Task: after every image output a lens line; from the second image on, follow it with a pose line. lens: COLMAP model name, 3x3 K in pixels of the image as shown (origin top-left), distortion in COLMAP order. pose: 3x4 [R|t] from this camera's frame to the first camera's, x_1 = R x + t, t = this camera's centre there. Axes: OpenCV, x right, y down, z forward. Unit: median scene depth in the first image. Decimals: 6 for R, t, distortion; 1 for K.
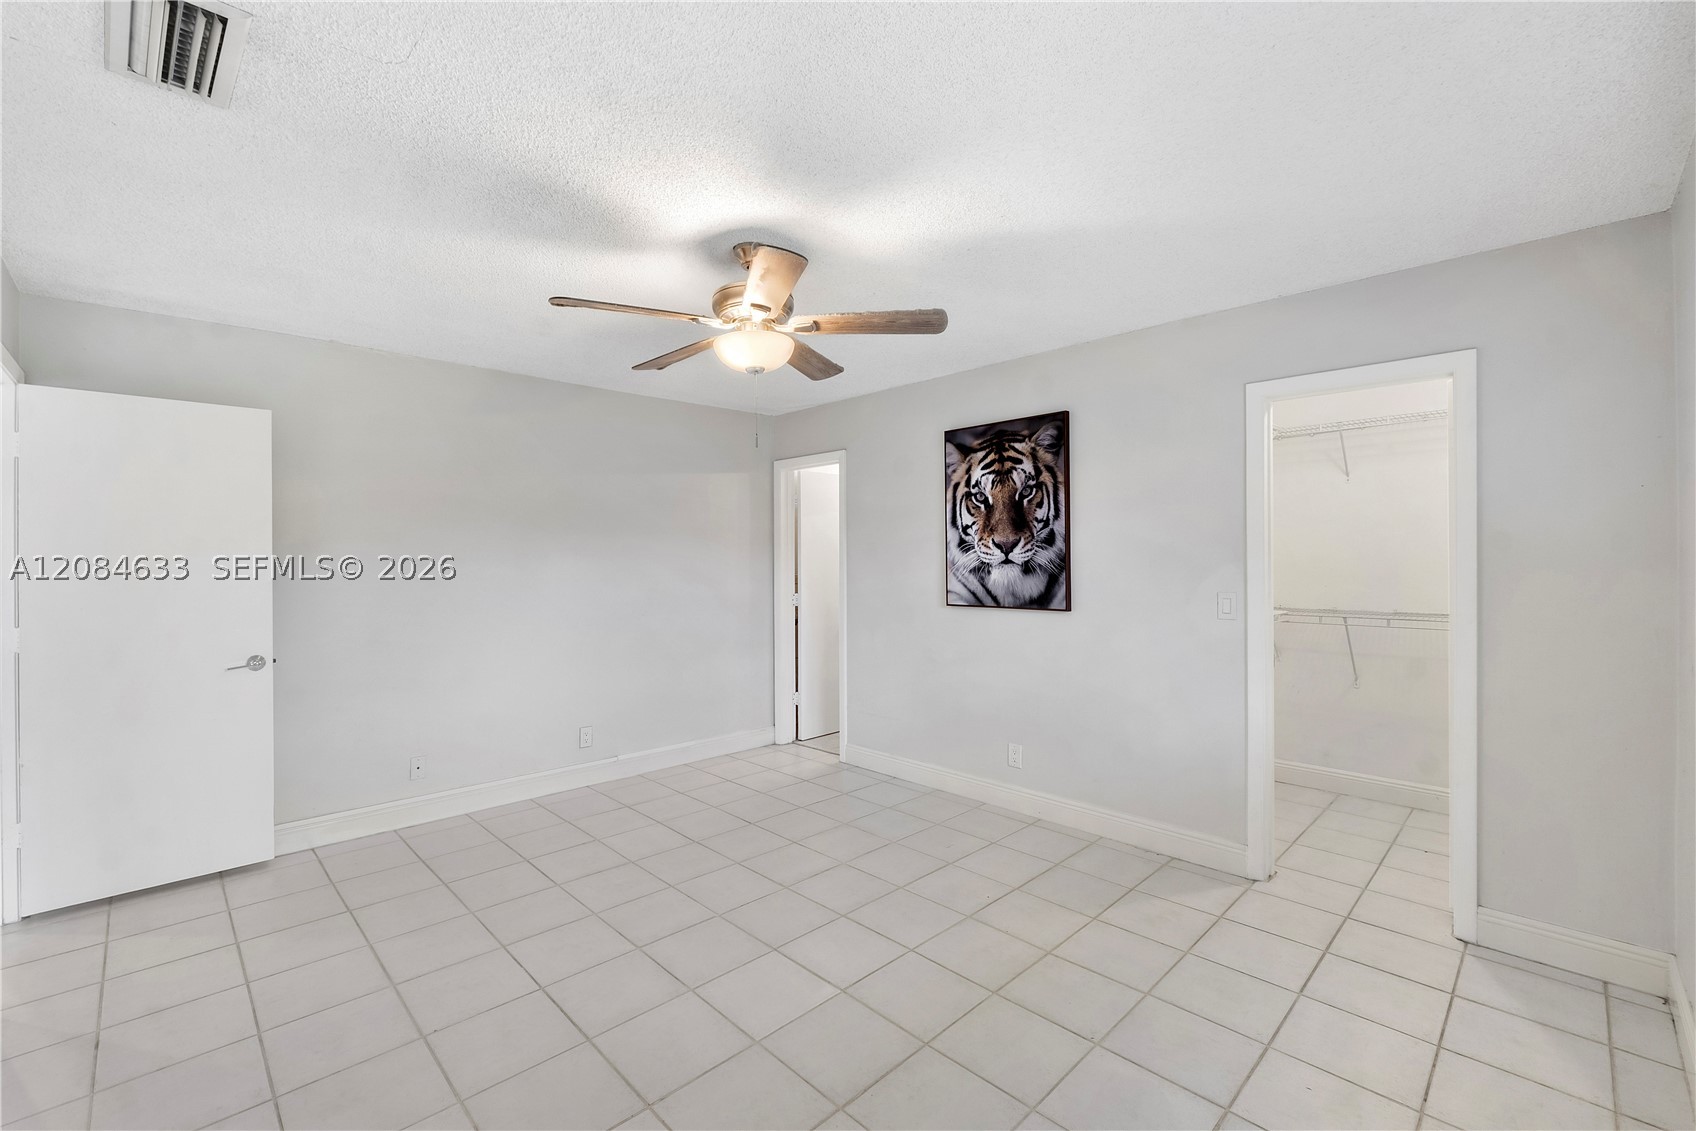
lens RADIAL K [[726.0, 0, 849.7], [0, 726.0, 560.2], [0, 0, 1]] dist [-0.009881, 0.000322]
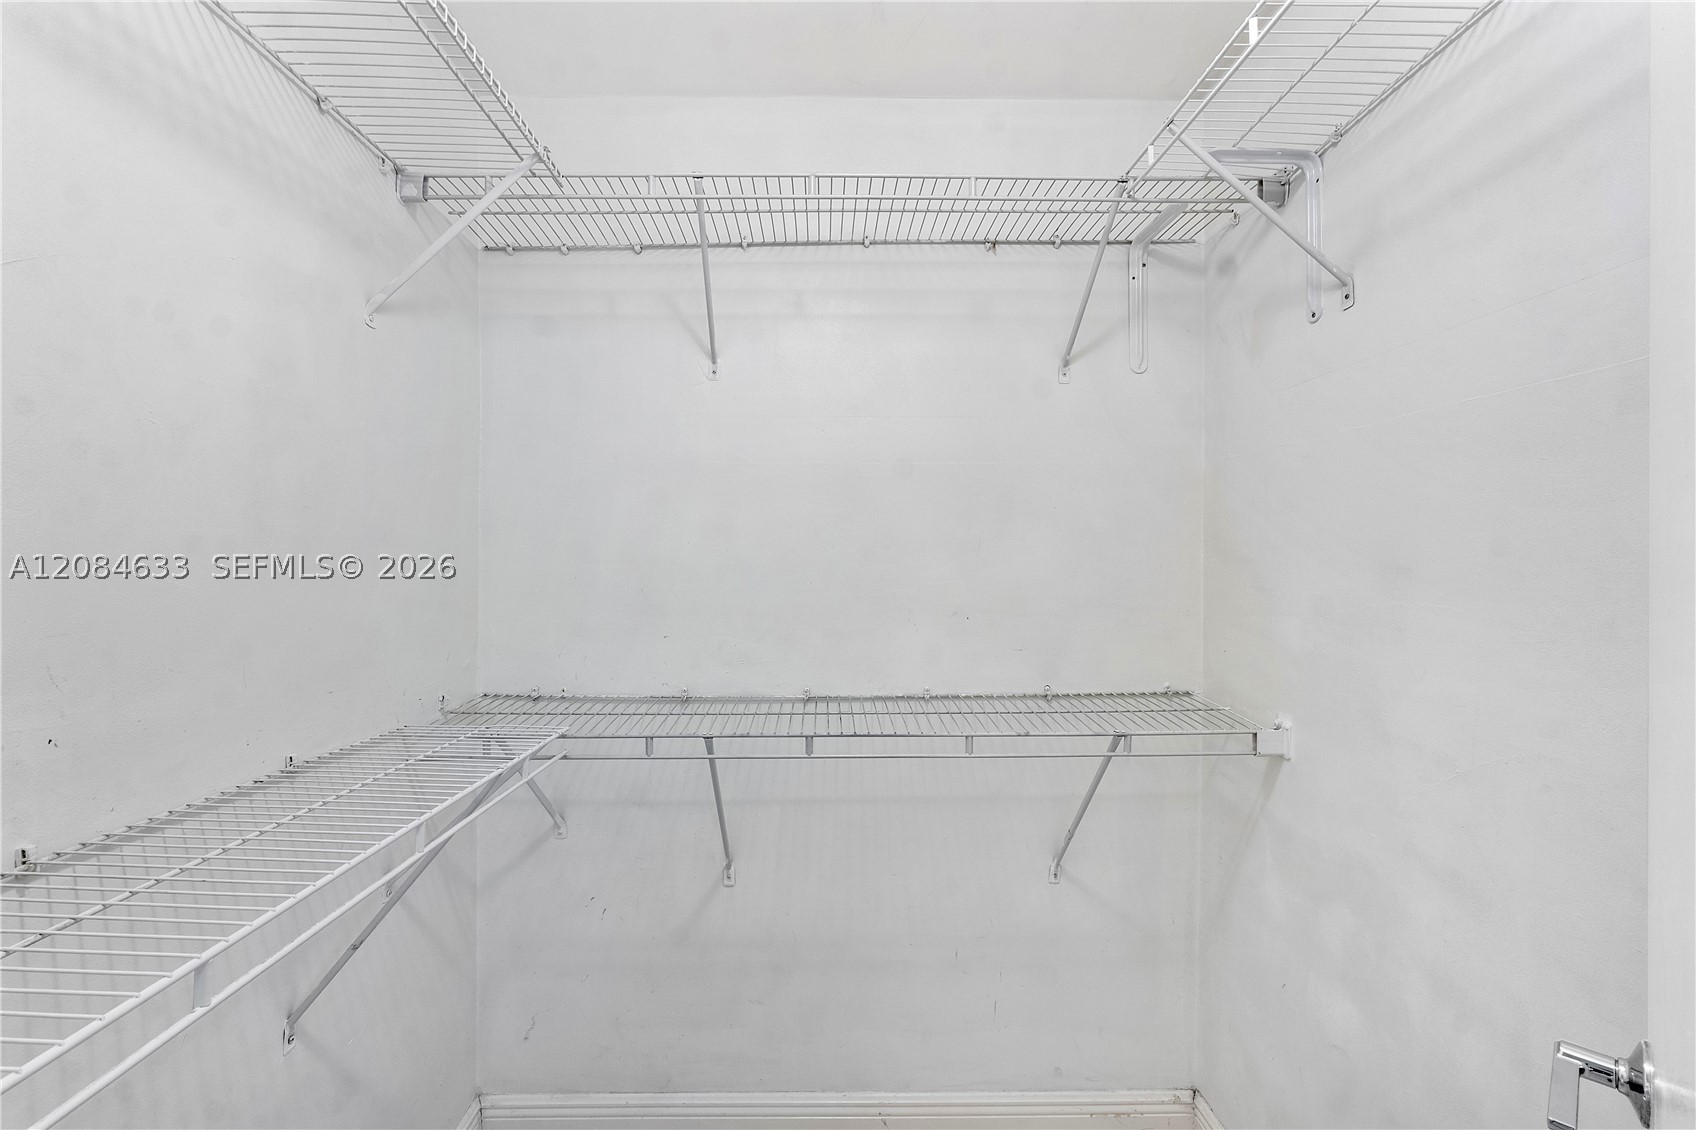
lens RADIAL K [[726.0, 0, 847.9], [0, 726.0, 562.8], [0, 0, 1]] dist [-0.009881, 0.000322]
pose [[0.691241, 0.008605, 0.722573, 0.459538], [-0.014679, 0.999890, 0.002134, -0.000490], [-0.722475, -0.012082, 0.691291, 0.681899]]
